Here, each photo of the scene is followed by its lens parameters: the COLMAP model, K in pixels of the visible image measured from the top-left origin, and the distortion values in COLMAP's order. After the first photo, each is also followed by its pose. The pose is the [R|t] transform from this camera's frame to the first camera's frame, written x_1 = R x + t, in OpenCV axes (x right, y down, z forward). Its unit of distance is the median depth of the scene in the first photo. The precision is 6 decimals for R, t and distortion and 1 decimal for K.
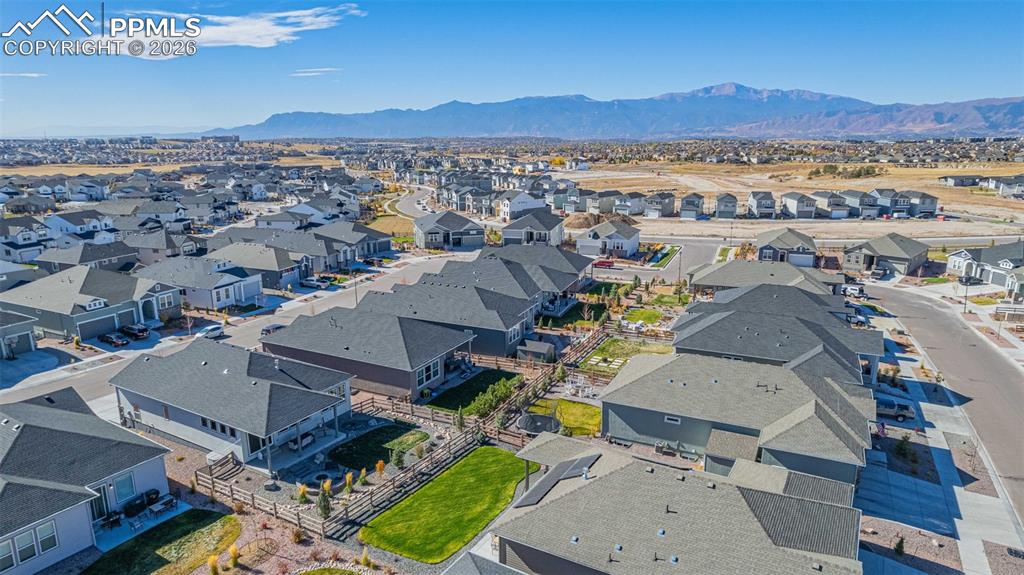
lens RADIAL K [[651.7, 0, 517.7], [0, 651.7, 288.7], [0, 0, 1]] dist [-0.024240, 0.029590]
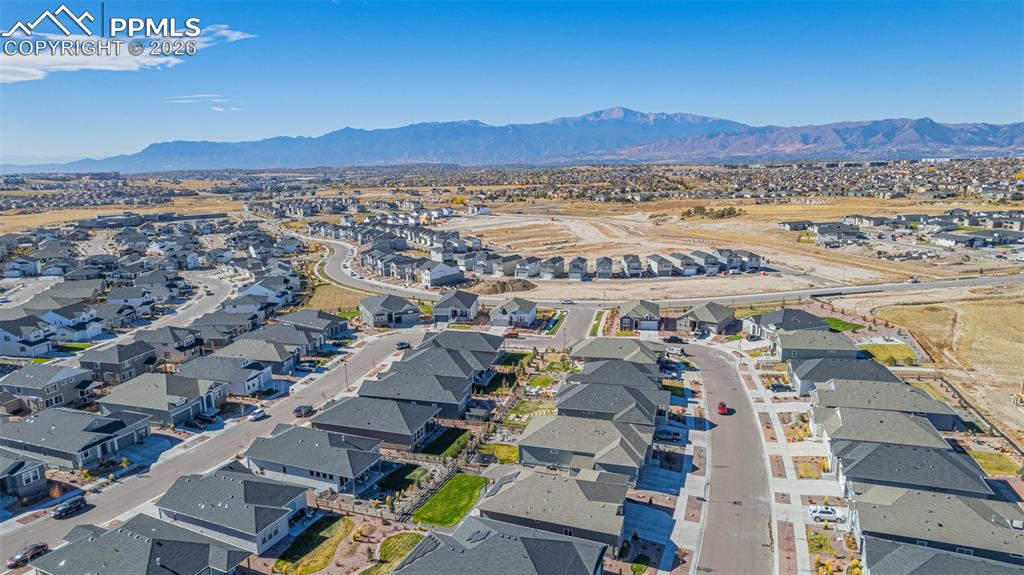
lens RADIAL K [[651.7, 0, 514.1], [0, 651.7, 283.1], [0, 0, 1]] dist [-0.024240, 0.029590]
pose [[0.988760, -0.043896, 0.142921, -0.077642], [0.050790, 0.997697, -0.044949, -0.123316], [-0.140619, 0.051702, 0.988713, -0.523461]]
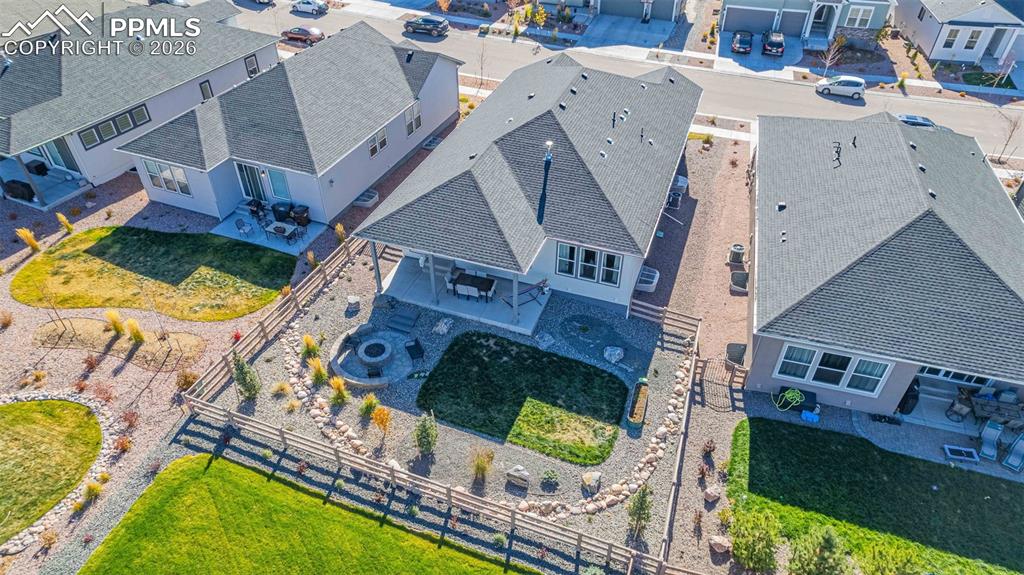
lens RADIAL K [[651.7, 0, 511.9], [0, 651.7, 292.0], [0, 0, 1]] dist [-0.024240, 0.029590]
pose [[0.180350, 0.625542, -0.759060, 0.063436], [-0.243171, 0.776114, 0.581820, -0.057680], [0.953070, 0.079650, 0.292086, 0.469404]]
